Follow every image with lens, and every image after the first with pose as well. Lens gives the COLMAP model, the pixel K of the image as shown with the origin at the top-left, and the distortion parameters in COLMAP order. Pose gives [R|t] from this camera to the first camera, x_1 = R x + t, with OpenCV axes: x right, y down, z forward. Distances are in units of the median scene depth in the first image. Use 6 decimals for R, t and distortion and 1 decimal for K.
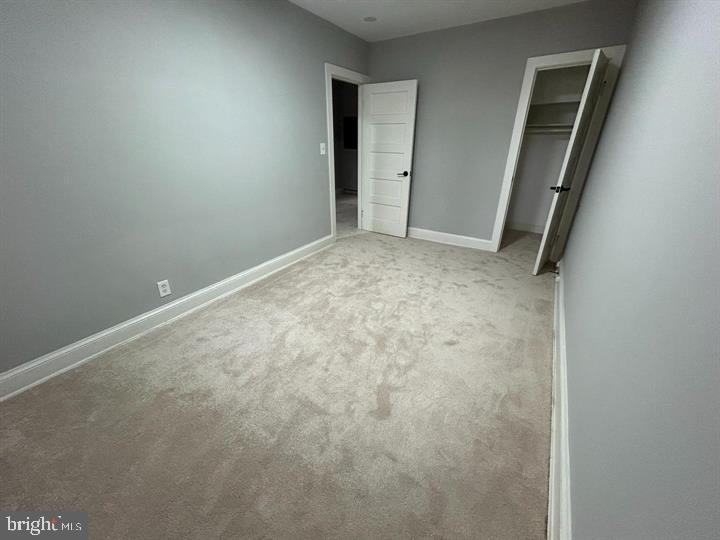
lens RADIAL K [[291.3, 0, 360.3], [0, 291.3, 267.6], [0, 0, 1]] dist [0.001543, 0.000134]
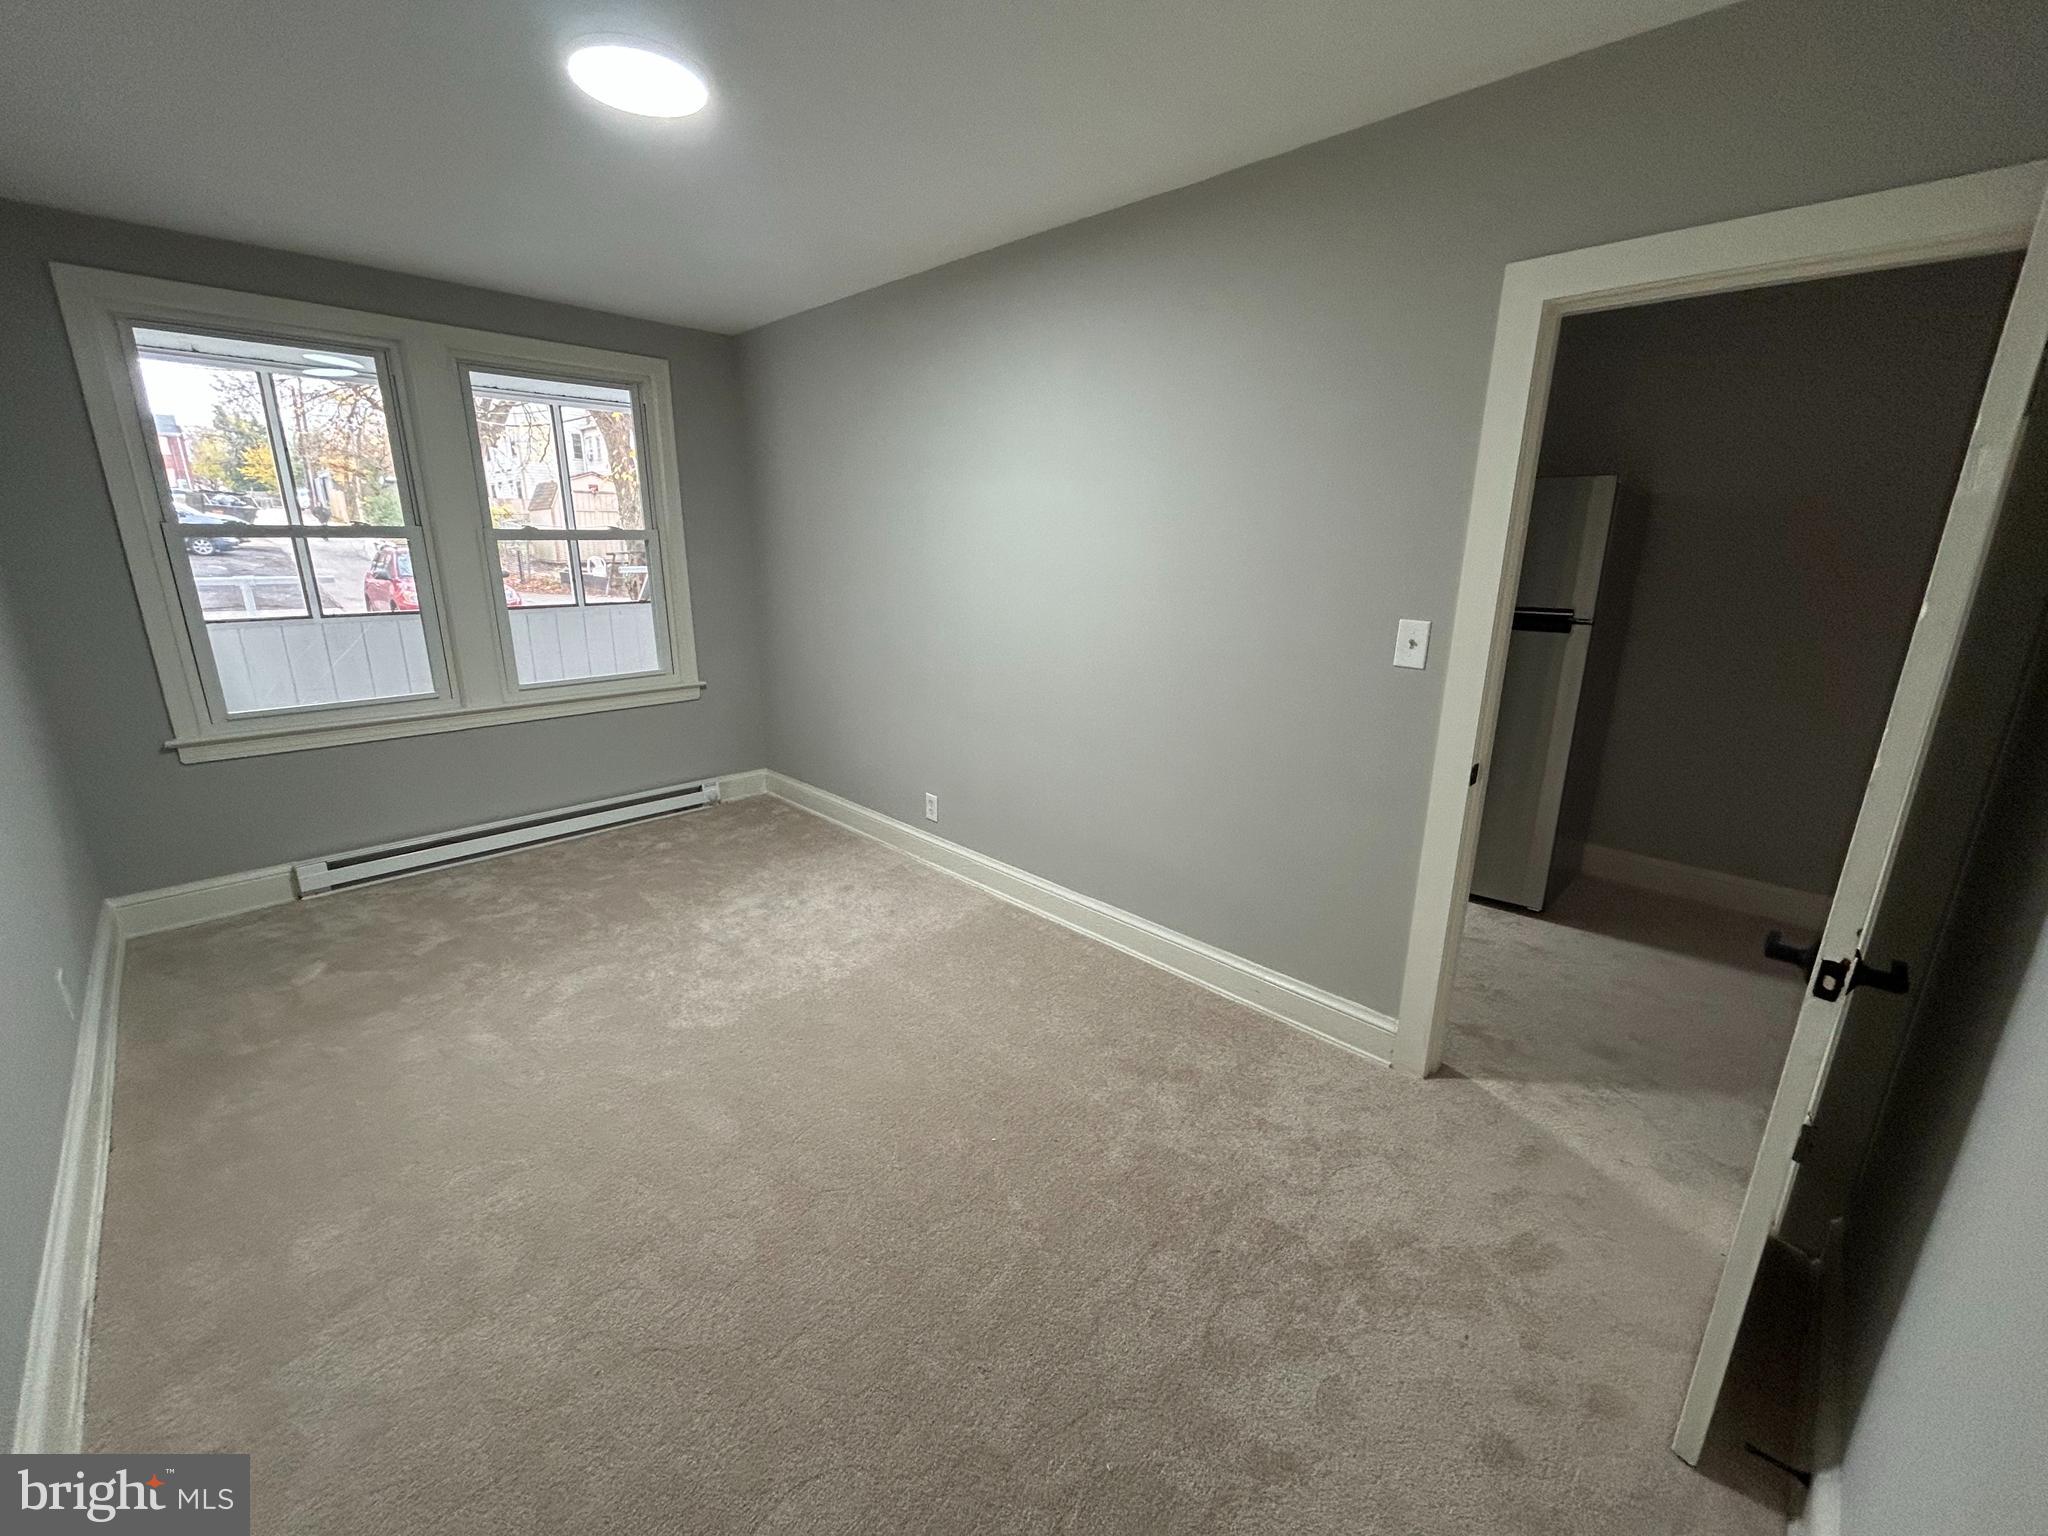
lens RADIAL K [[828.5, 0, 1024.9], [0, 828.5, 761.2], [0, 0, 1]] dist [0.001543, 0.000134]
pose [[-0.218079, 0.255700, -0.941838, 0.608153], [-0.409038, 0.852263, 0.326092, -0.456409], [0.886075, 0.456361, -0.081270, 0.910536]]
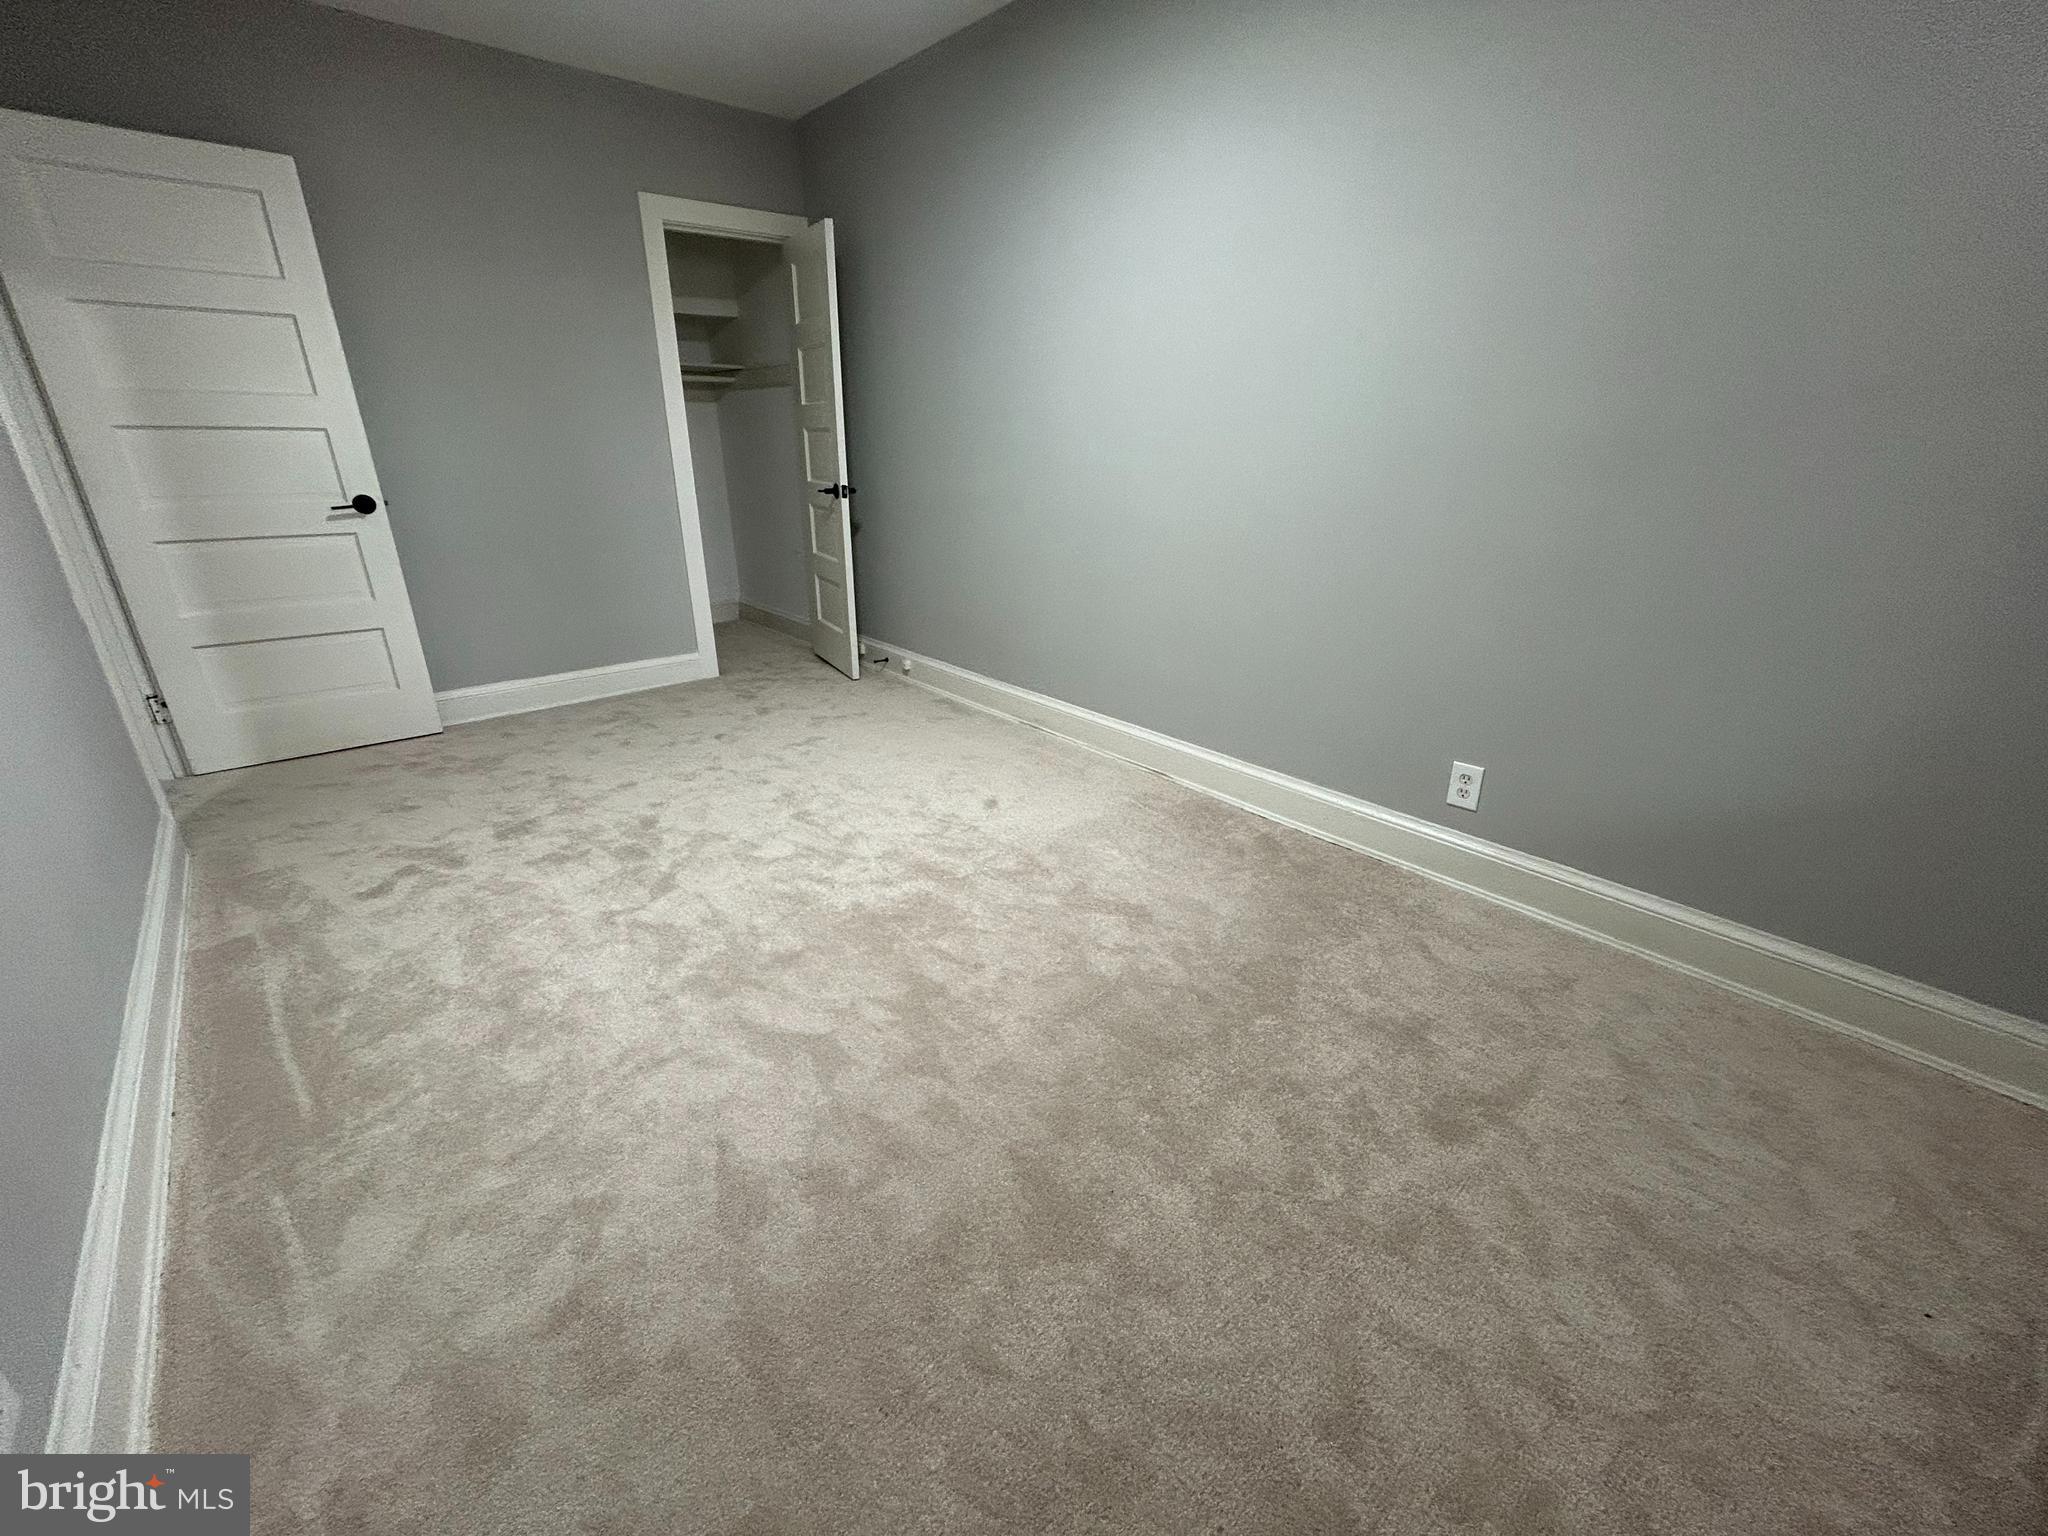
lens RADIAL K [[828.5, 0, 1024.9], [0, 828.5, 761.2], [0, 0, 1]] dist [0.001543, 0.000134]
pose [[0.274633, -0.352696, 0.894529, -0.561820], [0.387601, 0.891976, 0.232691, -0.060278], [-0.879967, 0.282816, 0.381671, 0.281879]]
